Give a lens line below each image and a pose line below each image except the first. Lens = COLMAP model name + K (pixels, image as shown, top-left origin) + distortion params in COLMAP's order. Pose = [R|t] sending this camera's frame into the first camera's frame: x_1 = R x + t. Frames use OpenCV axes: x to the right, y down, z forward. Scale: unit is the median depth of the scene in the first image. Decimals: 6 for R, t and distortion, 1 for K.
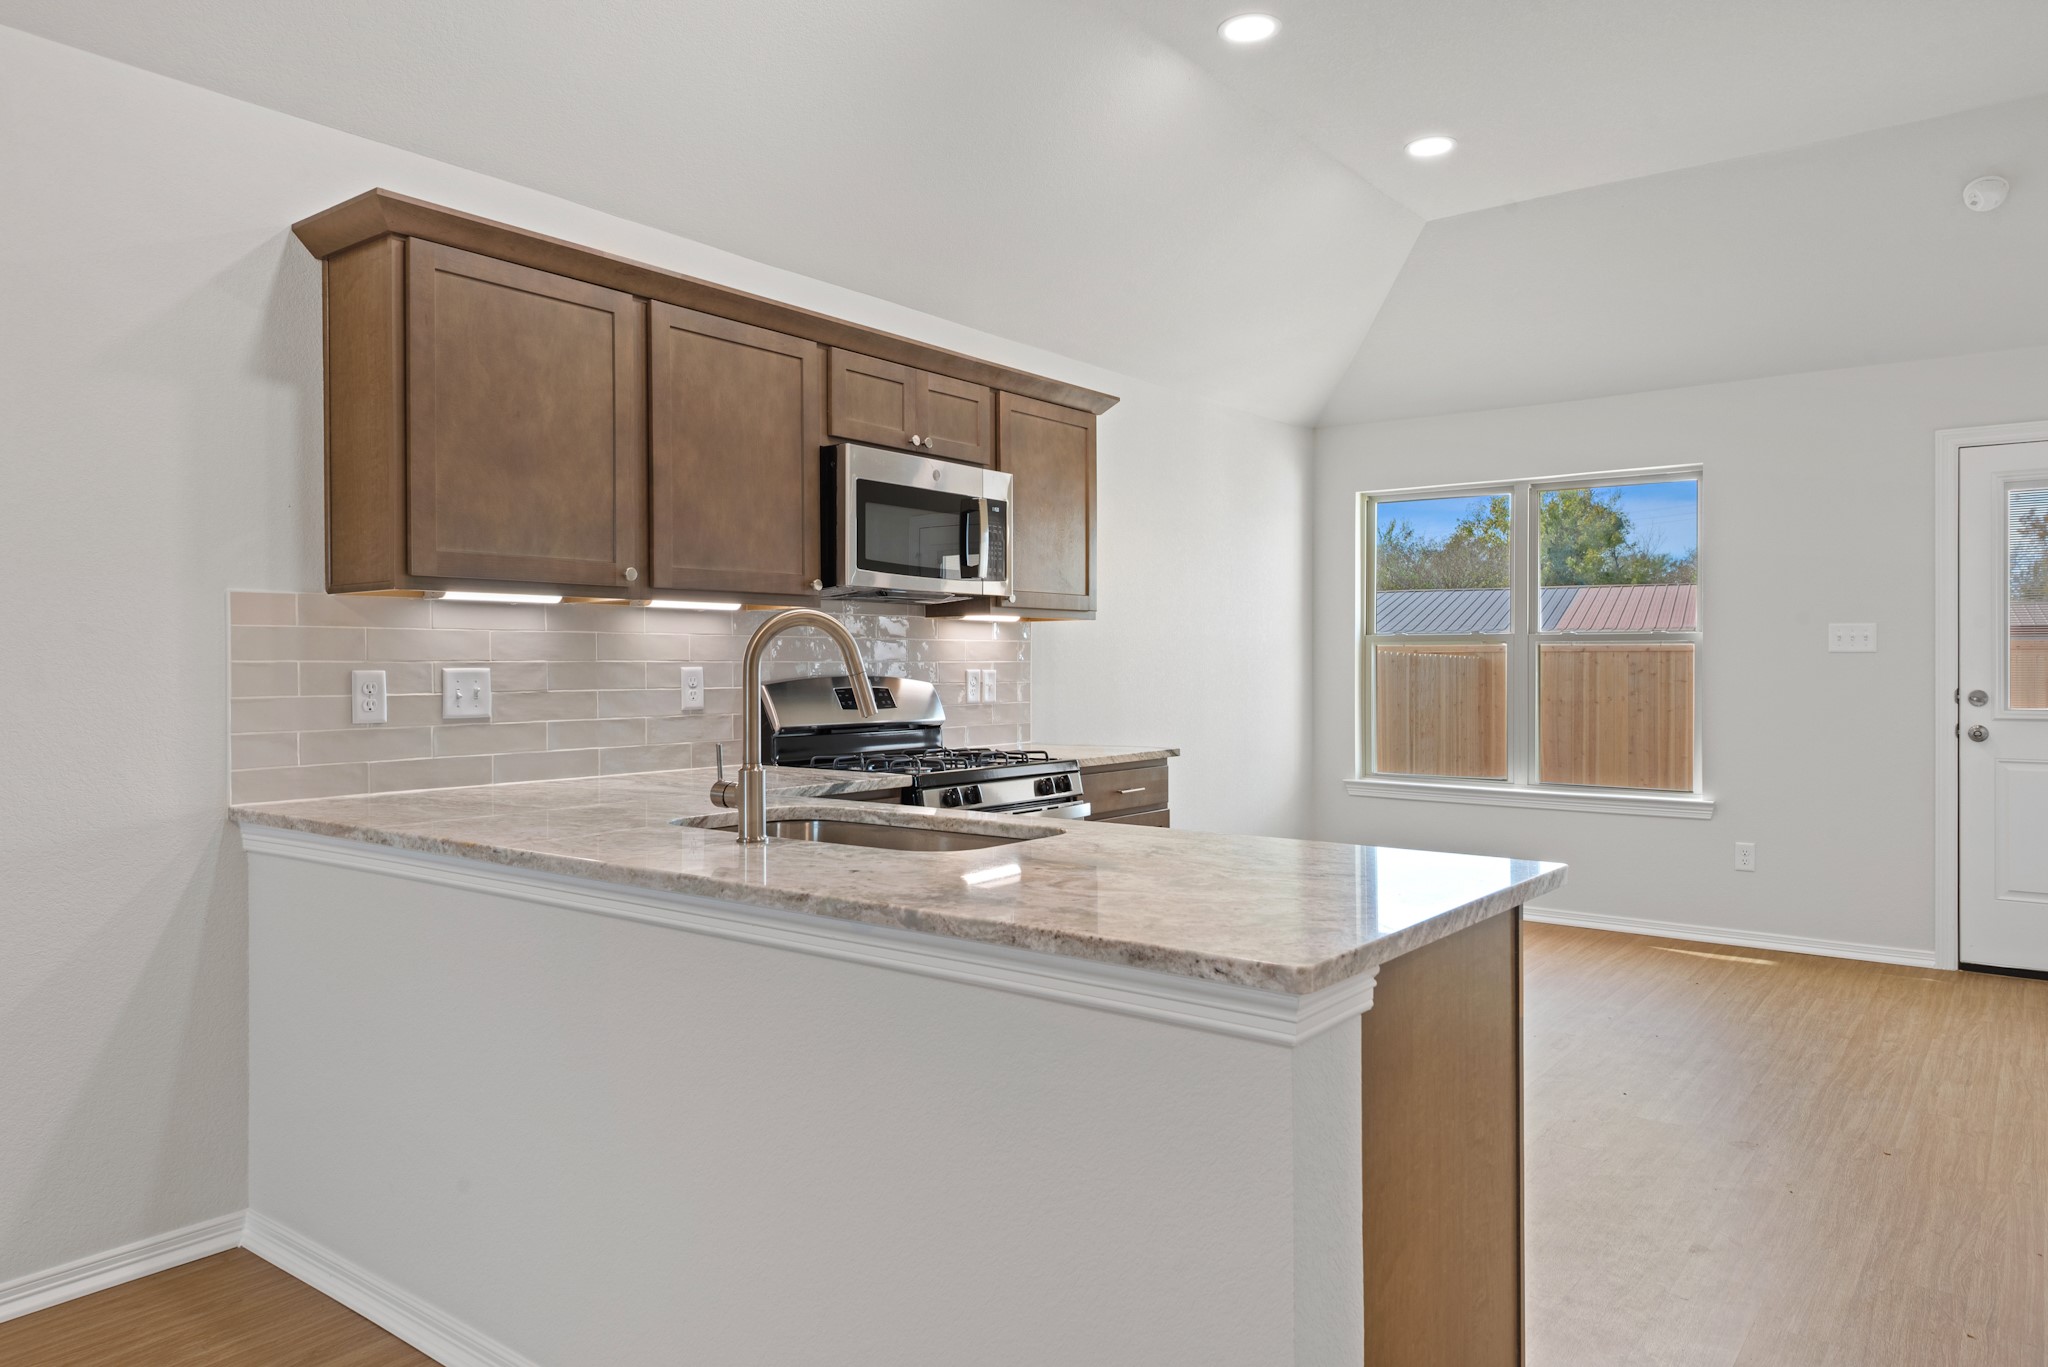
lens RADIAL K [[1338.2, 0, 1024.0], [0, 1338.2, 683.5], [0, 0, 1]] dist [0.013835, -0.004413]
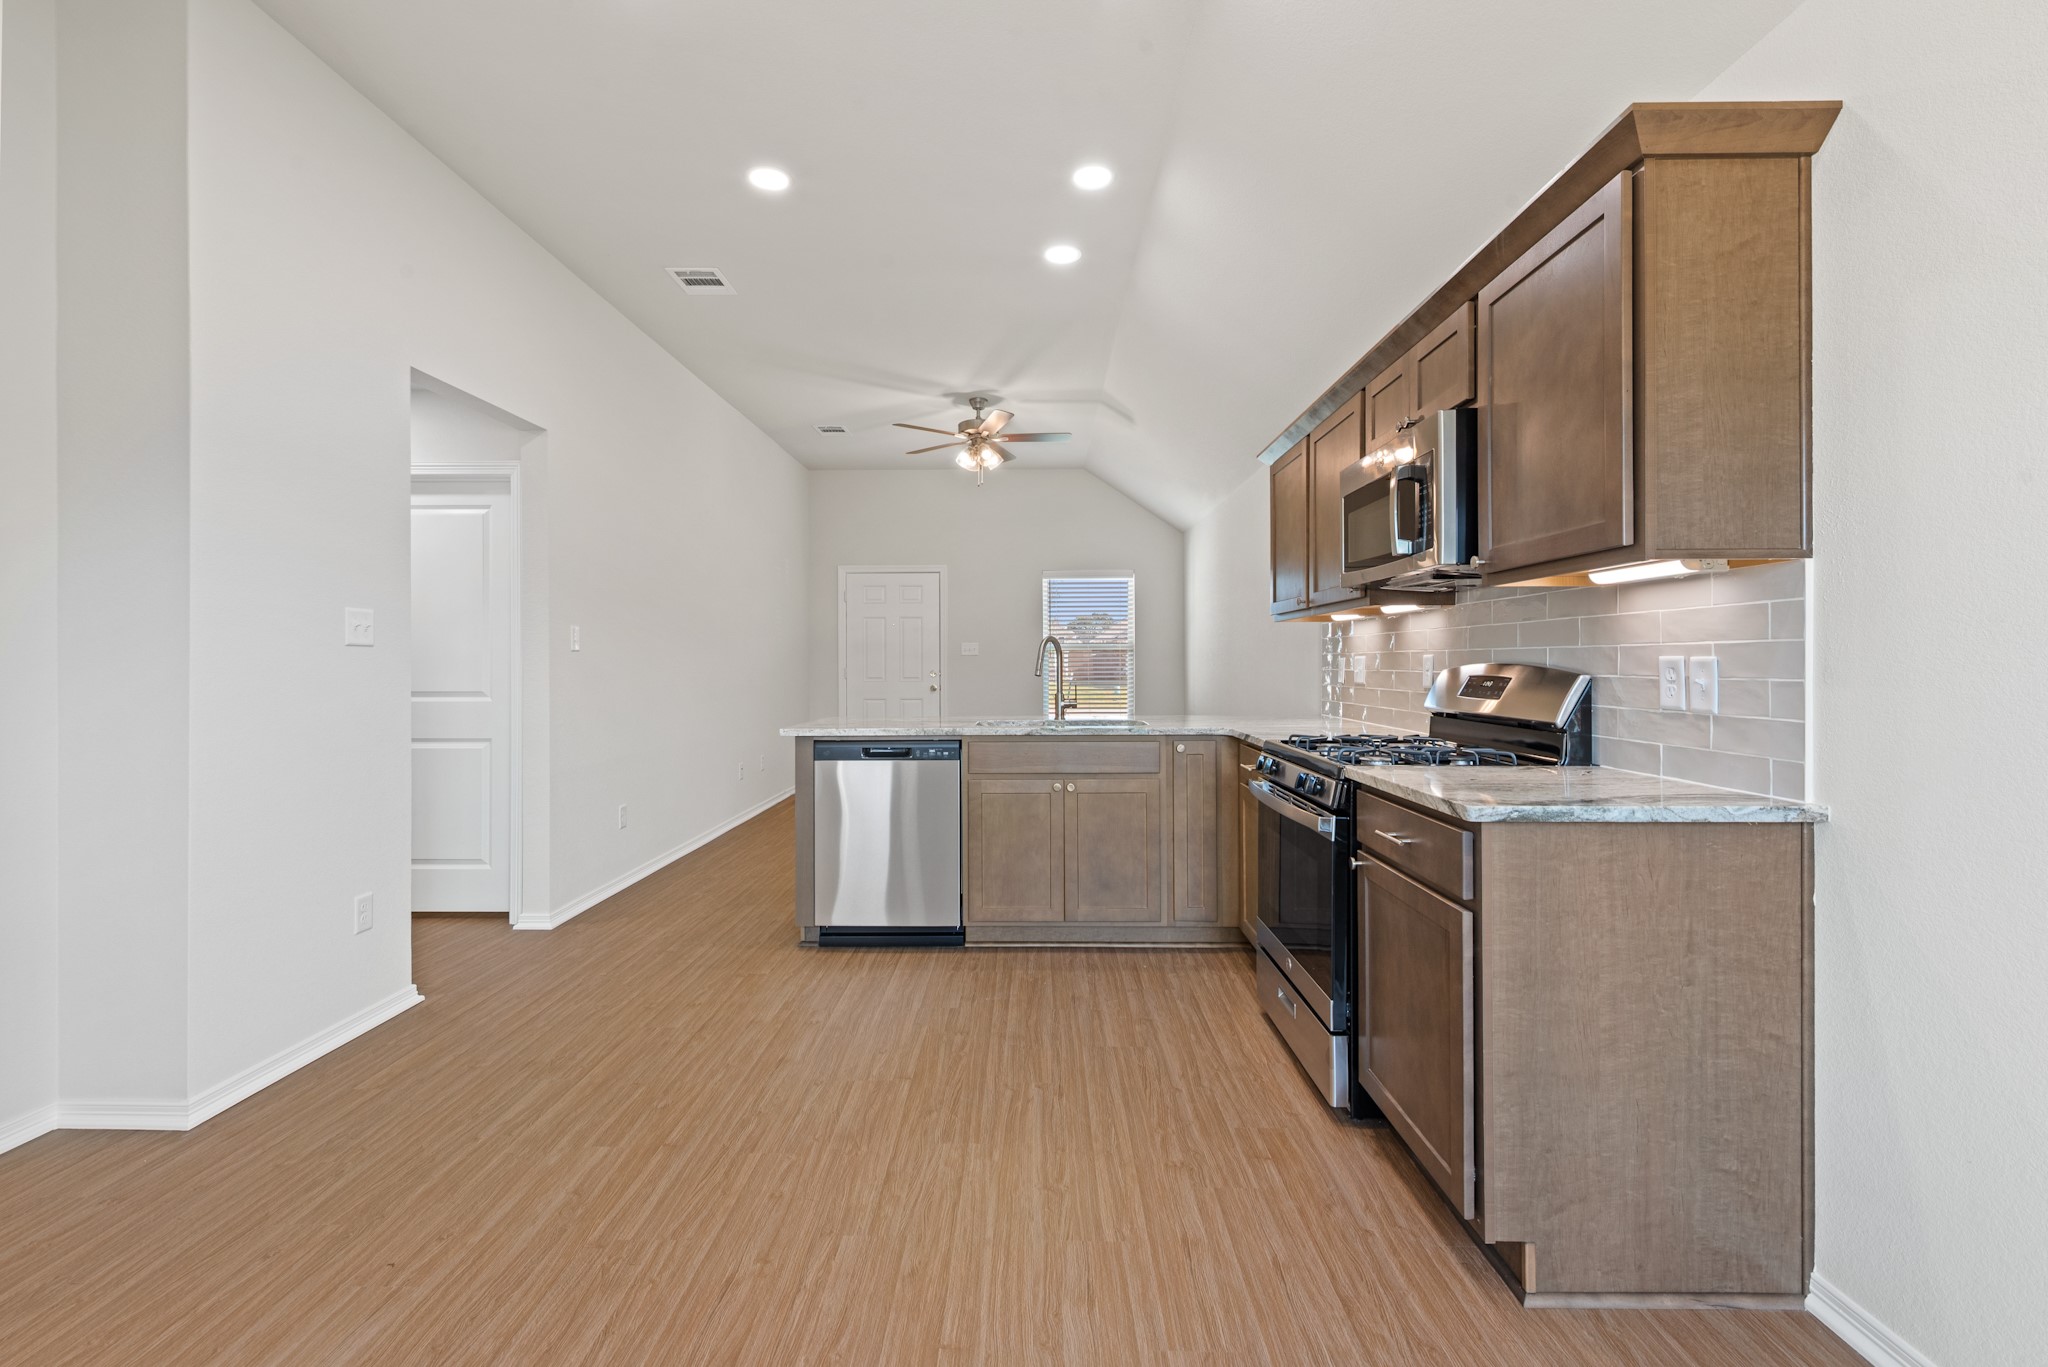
lens RADIAL K [[889.0, 0, 1017.9], [0, 889.0, 661.4], [0, 0, 1]] dist [-0.003701, -0.000373]
pose [[-0.804818, 0.005489, -0.593496, 0.578783], [-0.002334, 0.999920, 0.012414, -0.015782], [0.593517, 0.011376, -0.804741, 1.460297]]
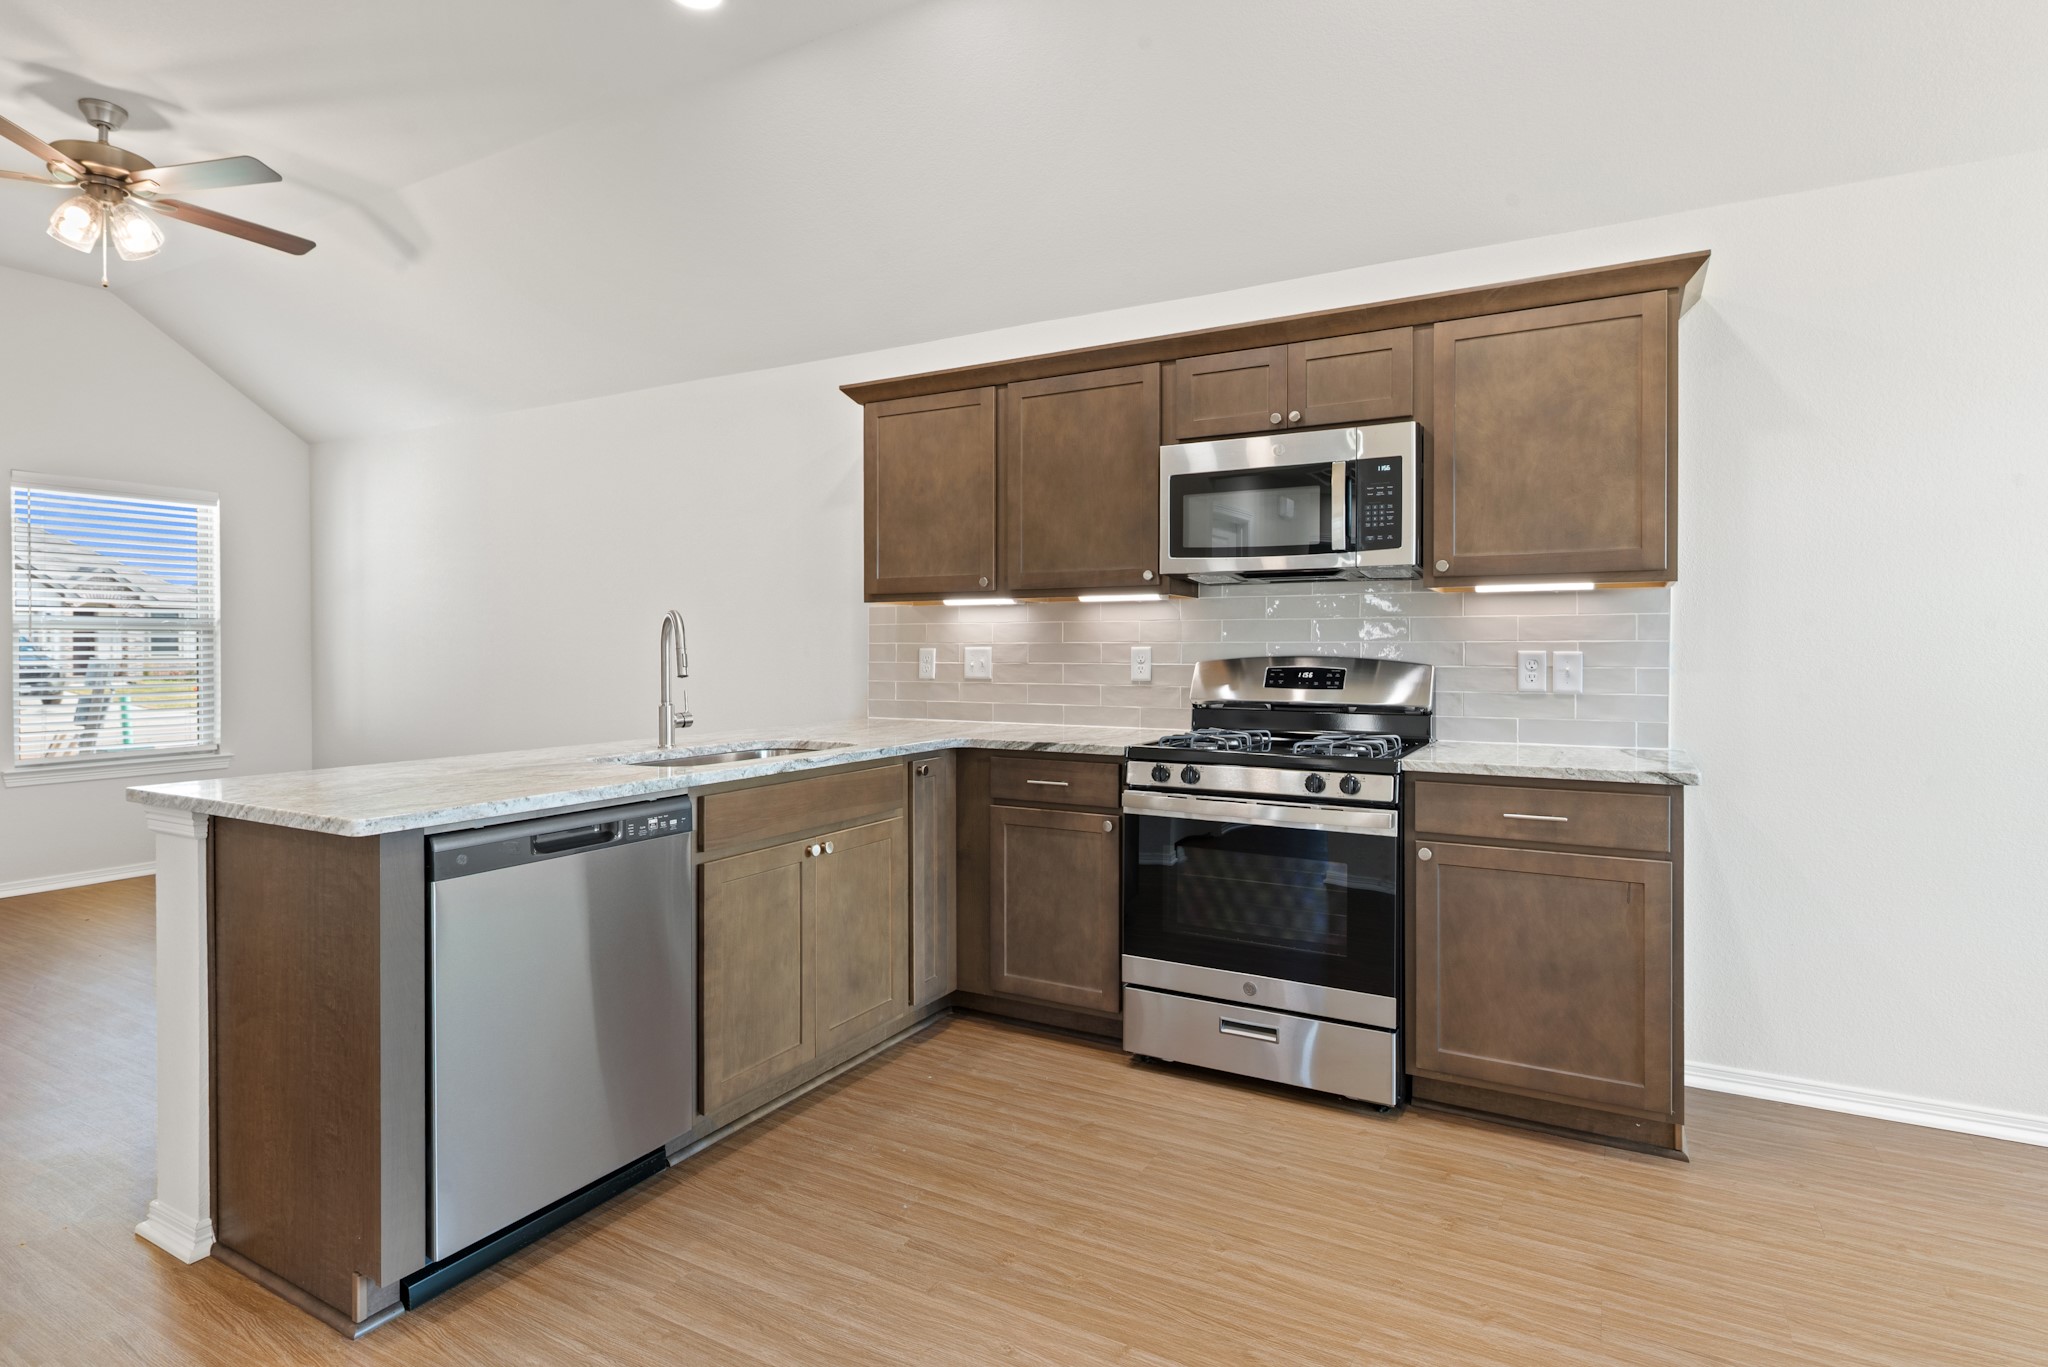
lens RADIAL K [[1053.3, 0, 1018.0], [0, 1053.3, 658.0], [0, 0, 1]] dist [0.003253, -0.002136]
pose [[0.140994, 0.011532, -0.989943, 0.712300], [-0.014645, 0.999847, 0.009562, -0.009677], [0.989902, 0.013150, 0.141142, 0.751105]]
